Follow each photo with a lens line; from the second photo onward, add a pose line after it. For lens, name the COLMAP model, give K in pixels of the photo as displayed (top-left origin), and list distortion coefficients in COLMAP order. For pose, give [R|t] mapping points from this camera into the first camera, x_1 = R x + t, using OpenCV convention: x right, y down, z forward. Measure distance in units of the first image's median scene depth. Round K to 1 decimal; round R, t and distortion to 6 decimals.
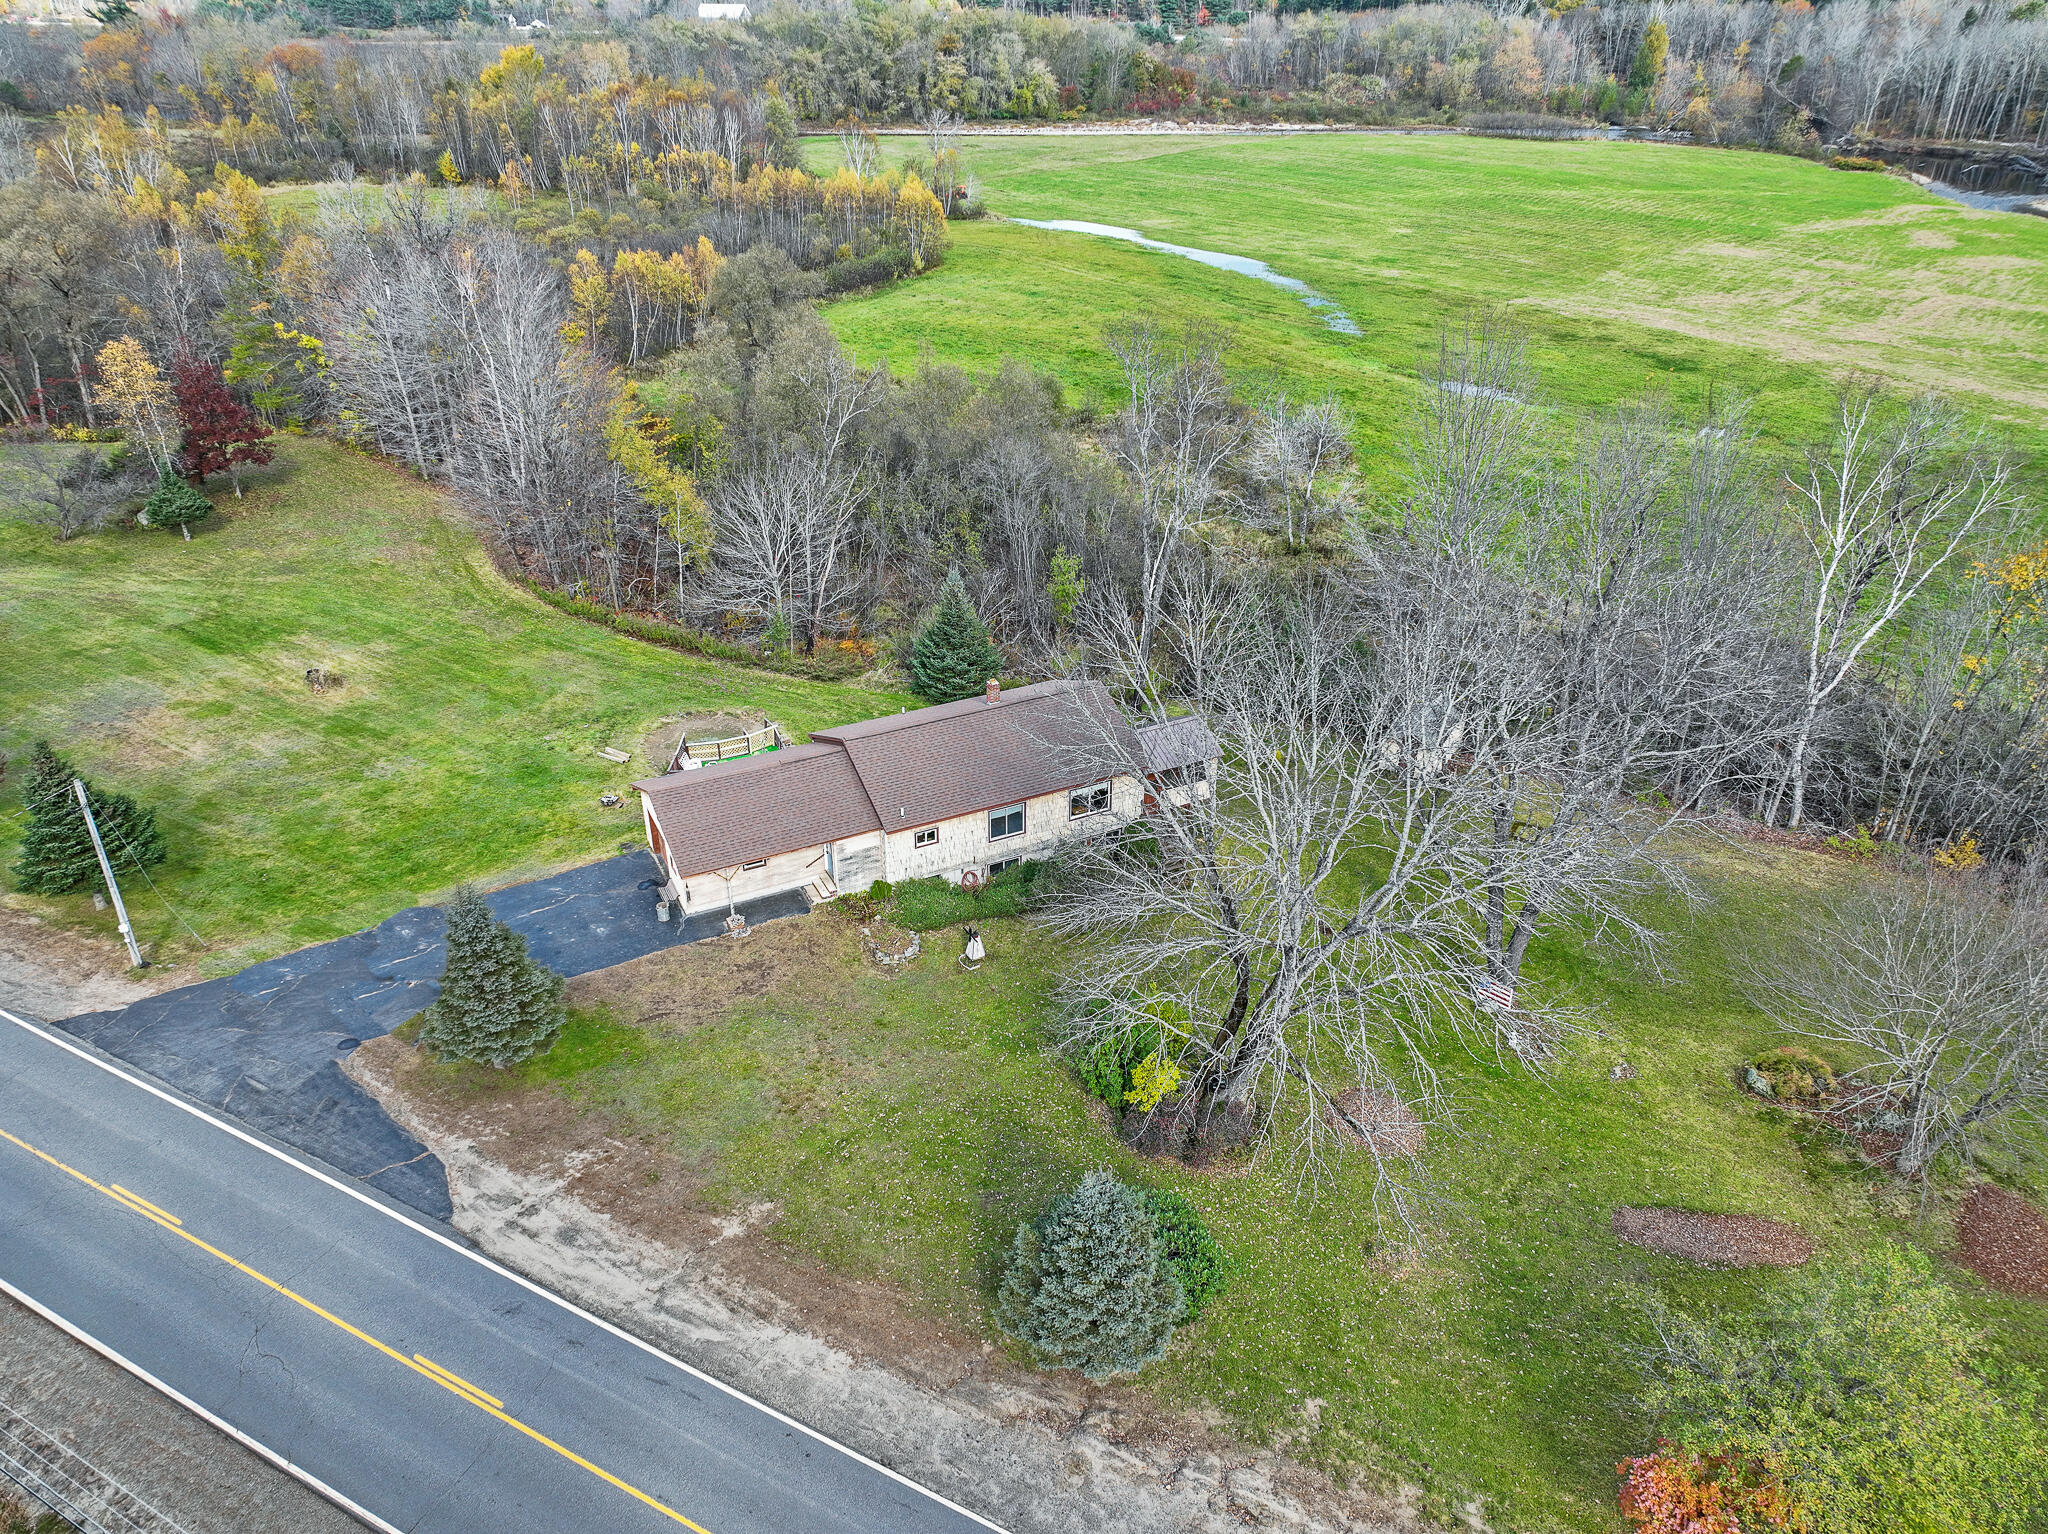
lens RADIAL K [[1429.4, 0, 1024.0], [0, 1429.4, 767.0], [0, 0, 1]] dist [0.003731, -0.001985]
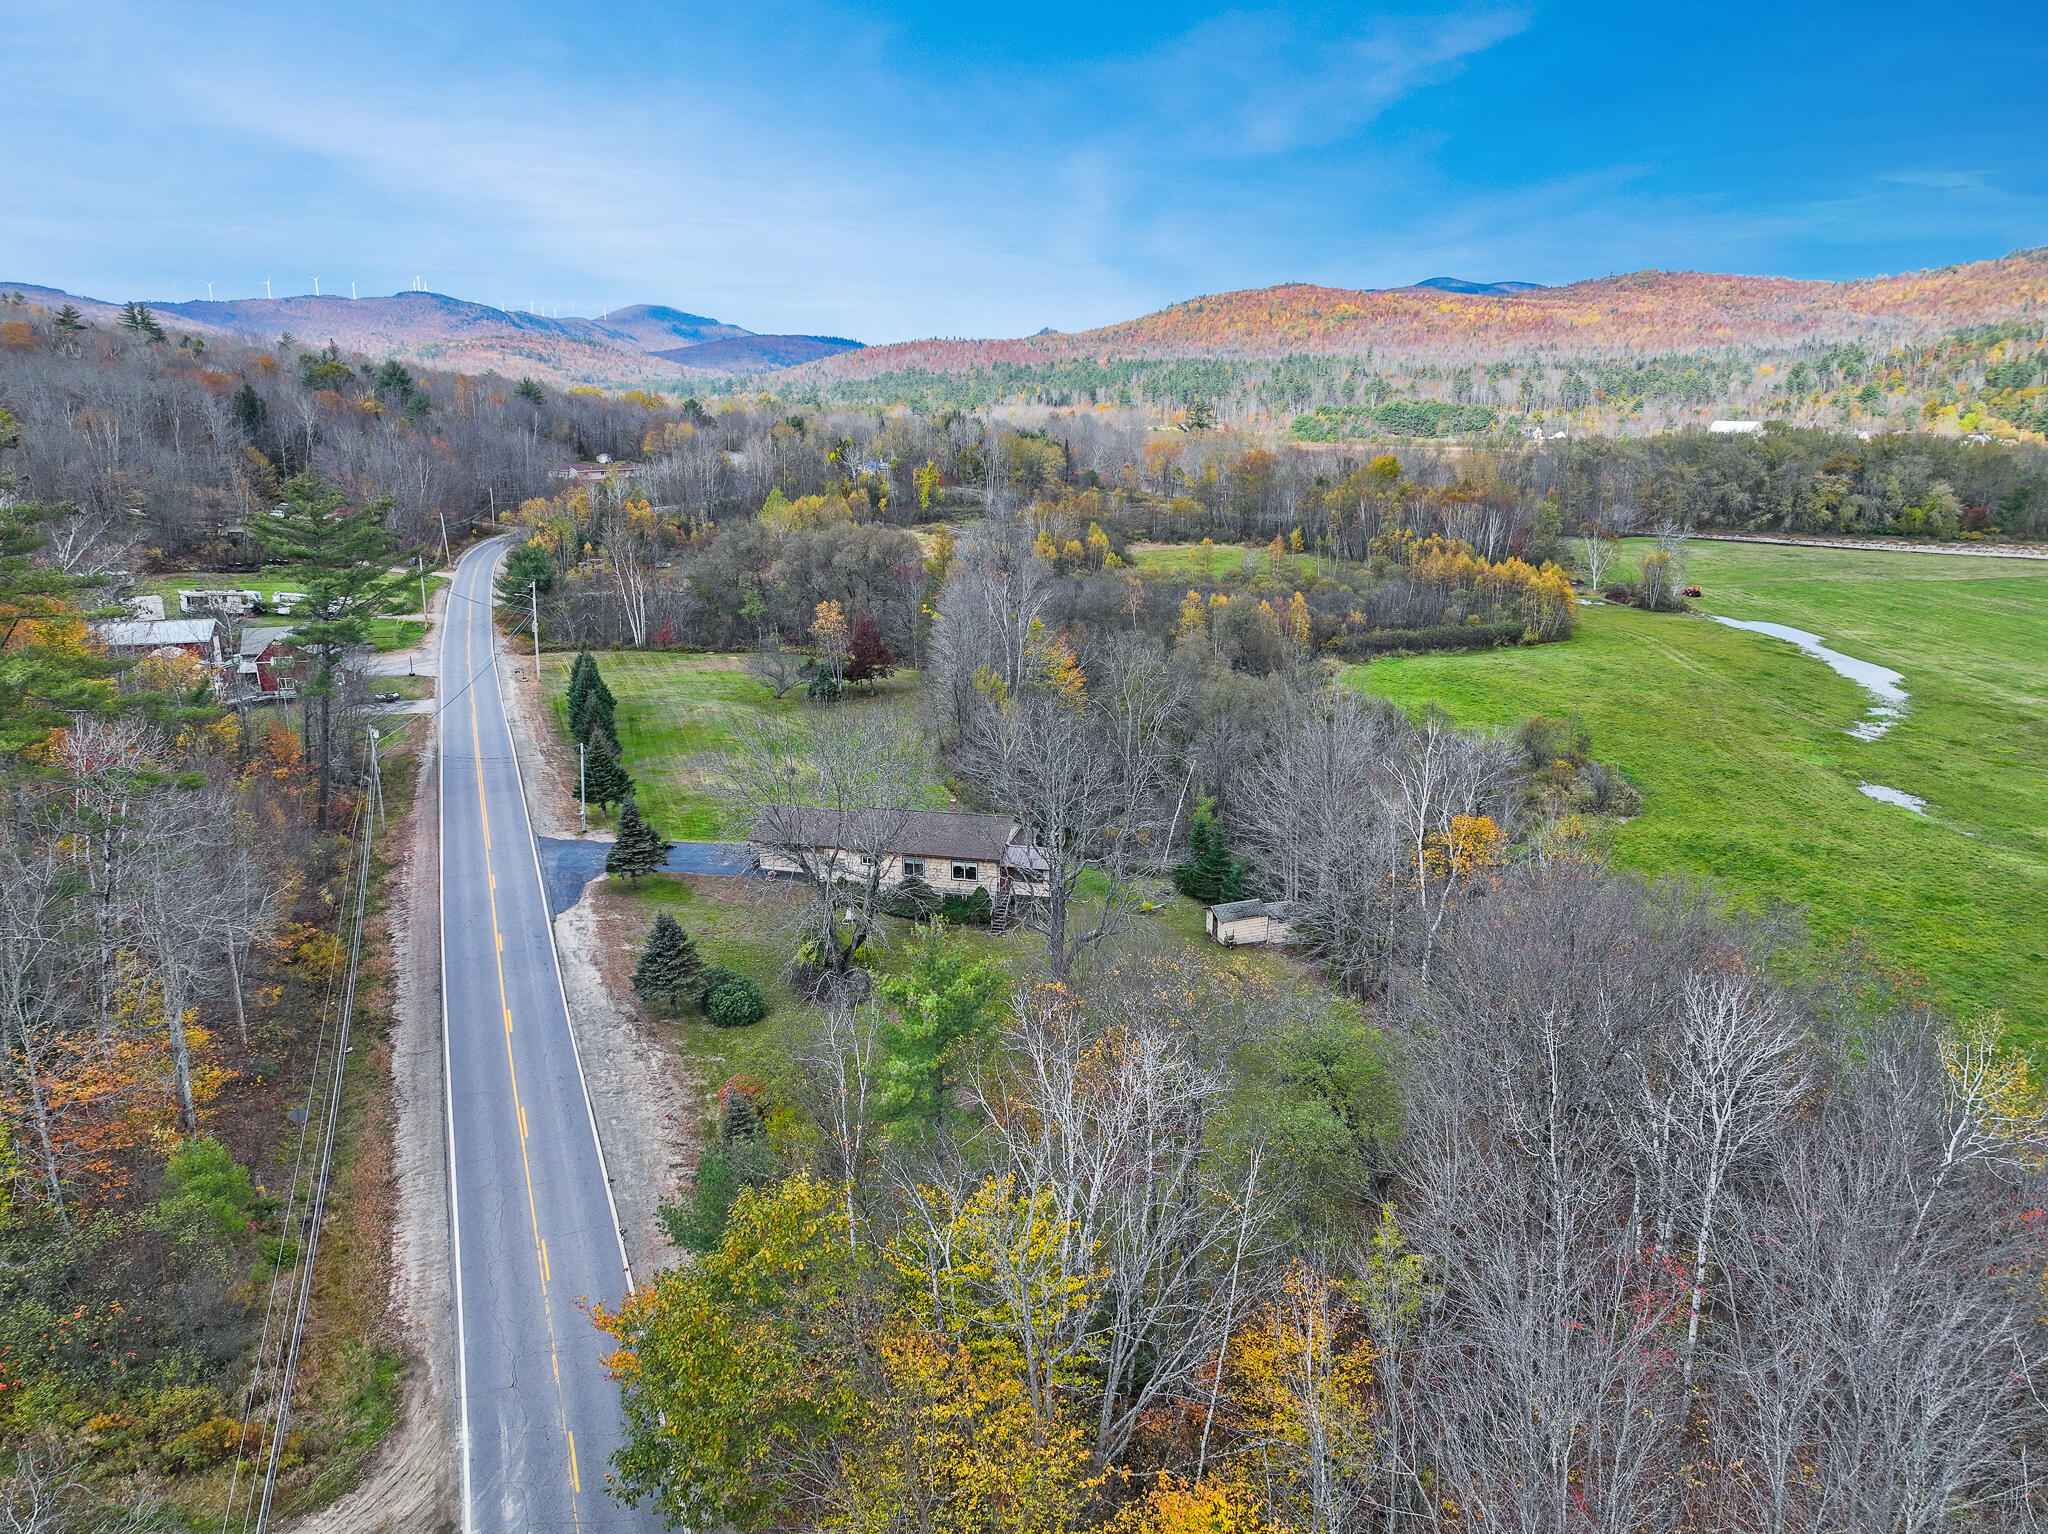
lens RADIAL K [[1429.4, 0, 1024.0], [0, 1429.4, 767.0], [0, 0, 1]] dist [0.003731, -0.001985]
pose [[0.765564, 0.165212, -0.621786, 0.330709], [-0.312447, 0.940315, -0.134849, 0.032819], [0.562396, 0.297510, 0.771491, -0.096767]]
